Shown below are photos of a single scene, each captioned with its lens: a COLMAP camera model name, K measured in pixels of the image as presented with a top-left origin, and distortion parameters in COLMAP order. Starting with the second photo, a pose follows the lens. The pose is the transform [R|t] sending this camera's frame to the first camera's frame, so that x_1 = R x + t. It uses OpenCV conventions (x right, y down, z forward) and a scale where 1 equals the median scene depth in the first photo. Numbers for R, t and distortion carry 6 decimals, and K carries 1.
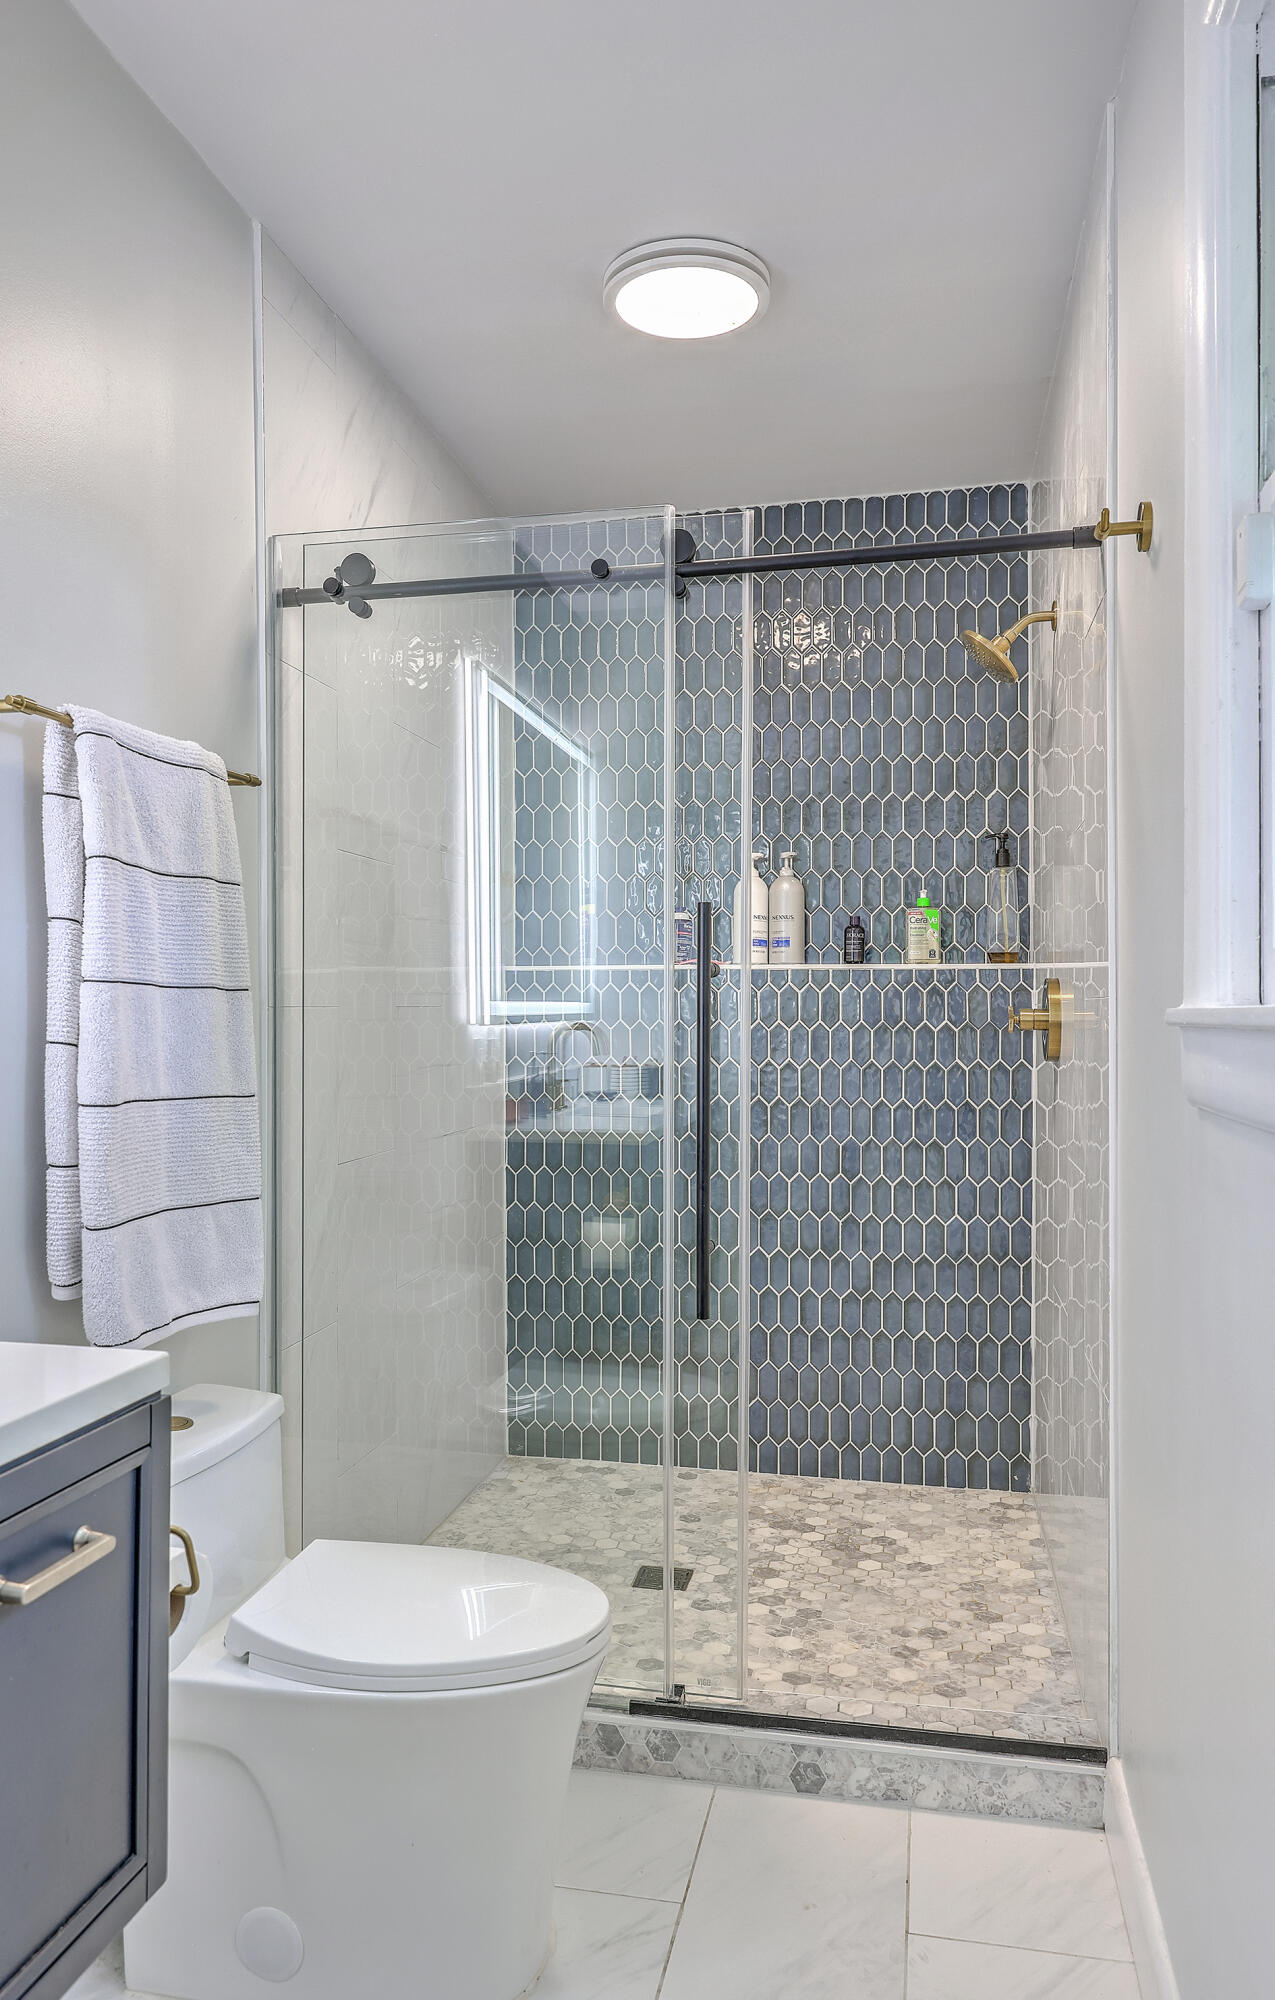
lens RADIAL K [[1296.6, 0, 633.5], [0, 1296.6, 1045.5], [0, 0, 1]] dist [0.017011, 0.000563]
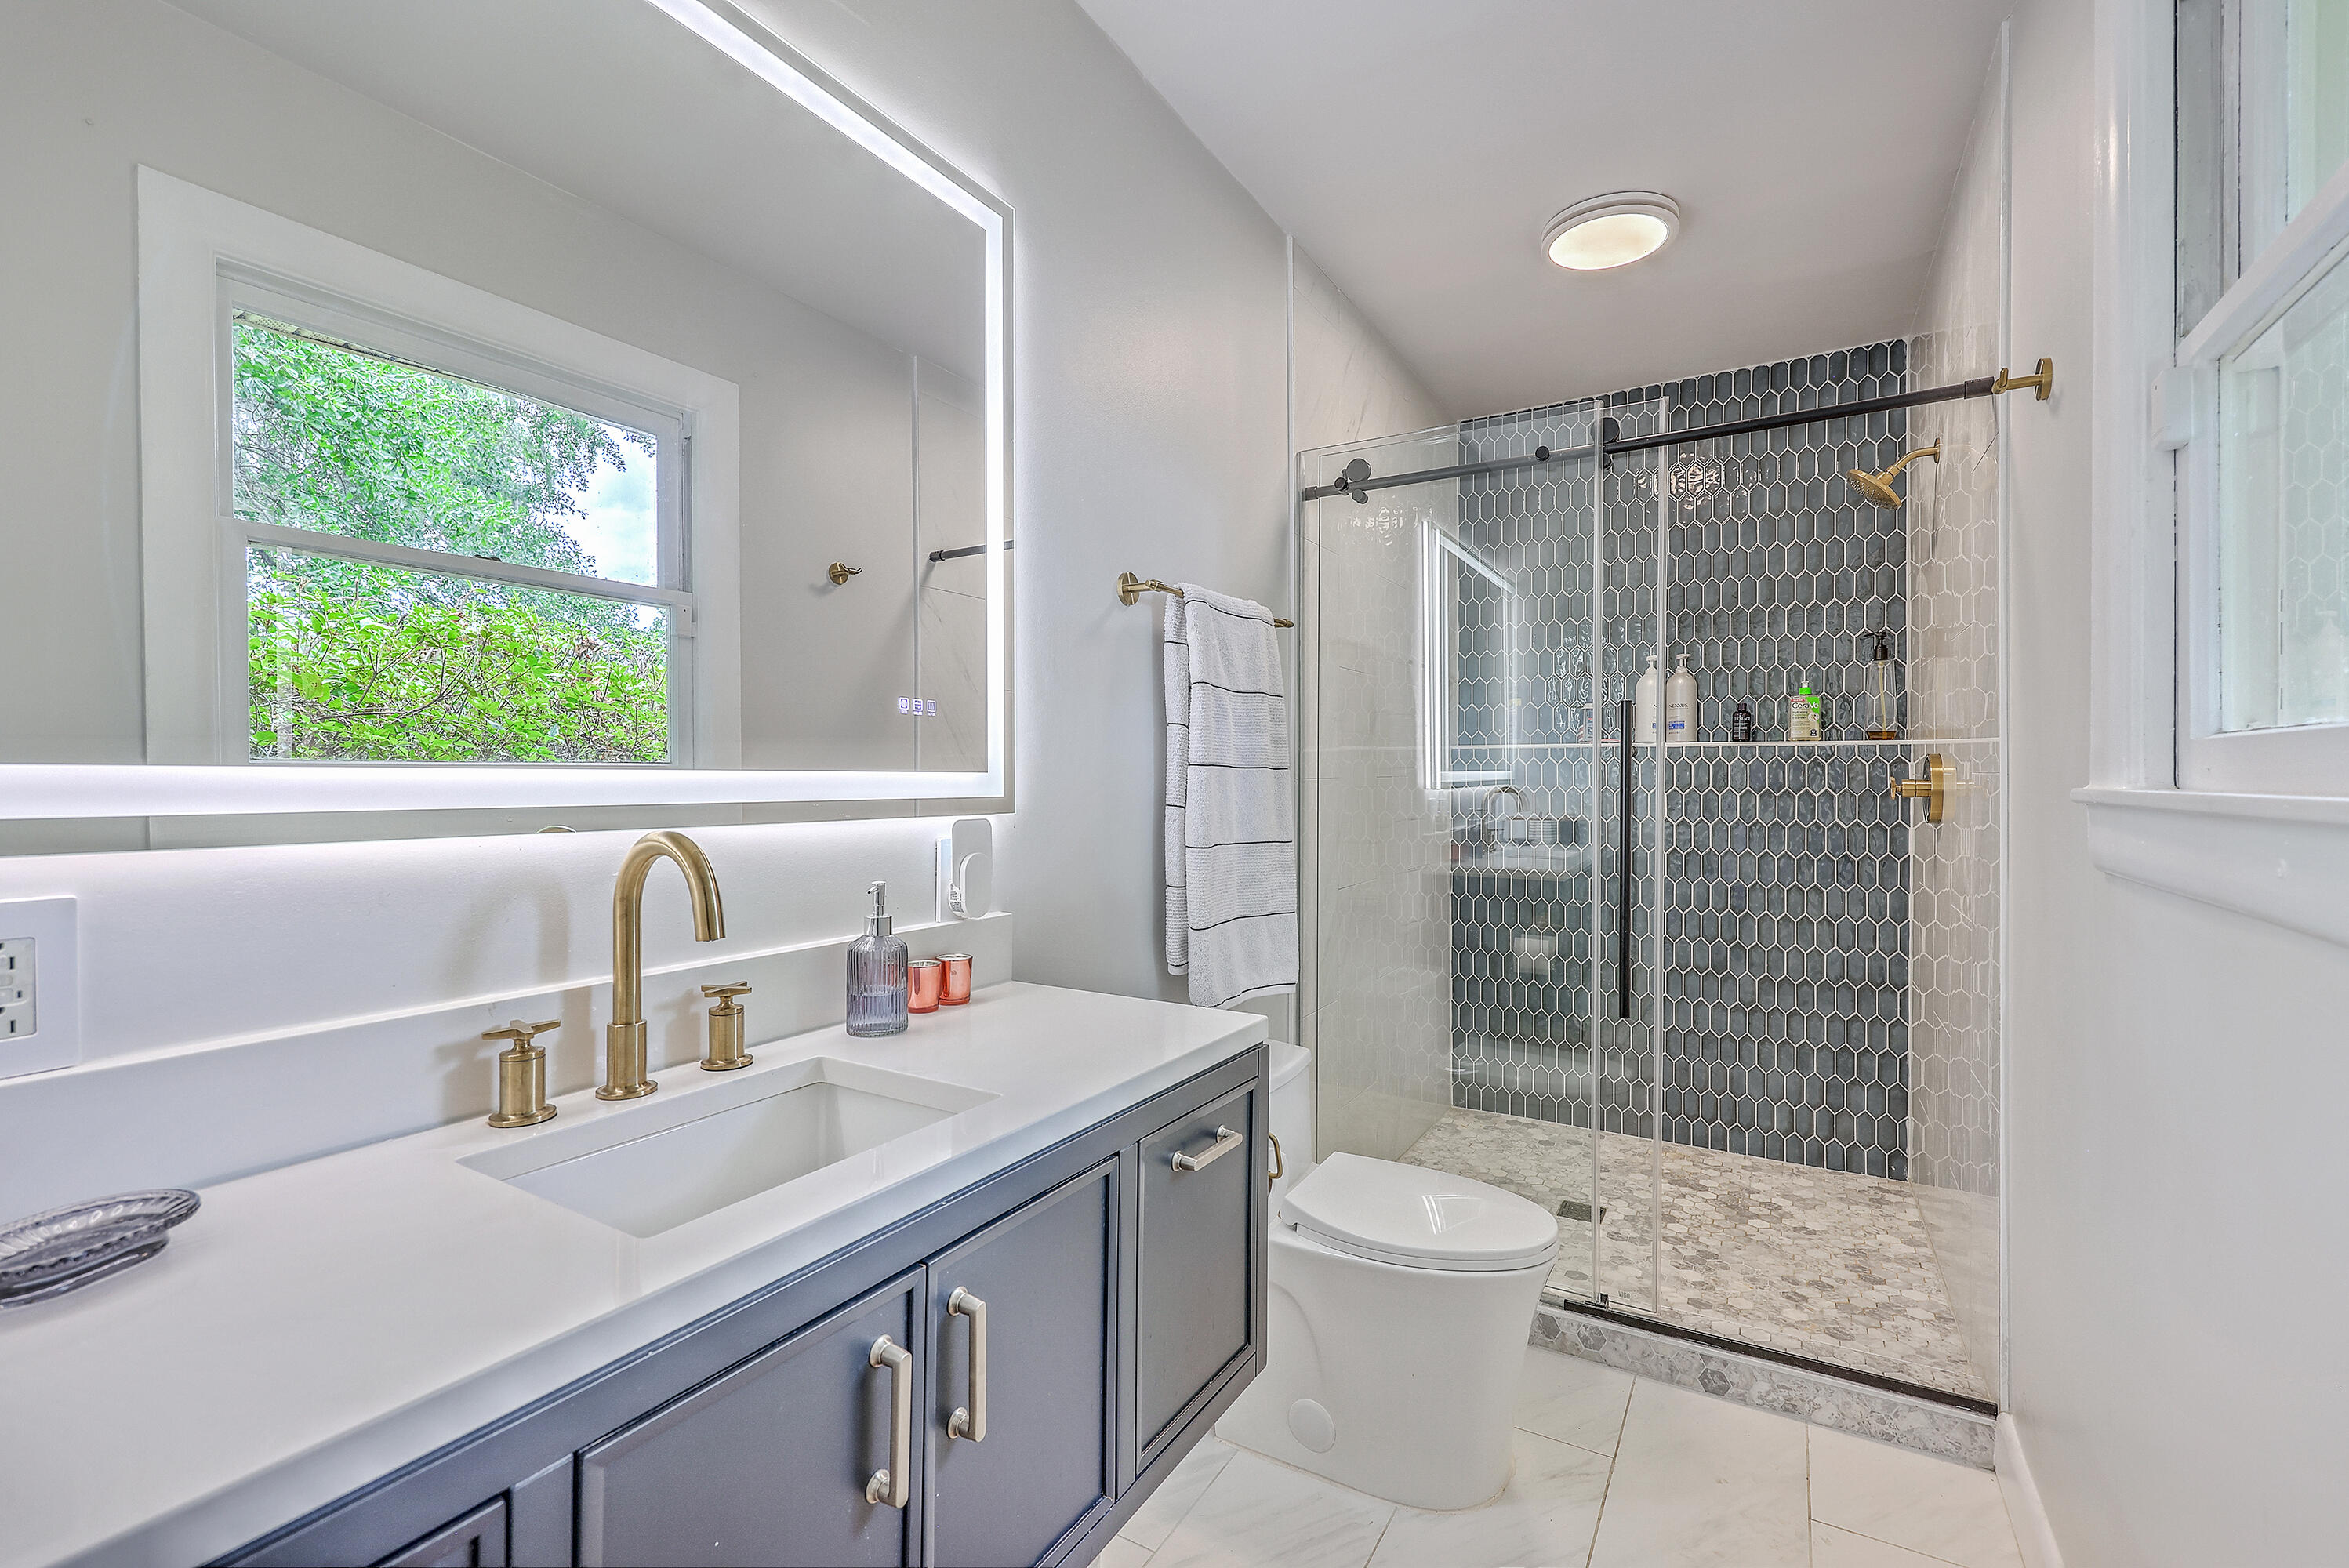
lens RADIAL K [[994.0, 0, 1174.5], [0, 994.0, 784.0], [0, 0, 1]] dist [0.014705, -0.000258]
pose [[0.957523, 0.004327, -0.288325, -0.083225], [-0.004580, 0.999989, -0.000203, -0.021299], [0.288321, 0.001515, 0.957533, -0.088174]]
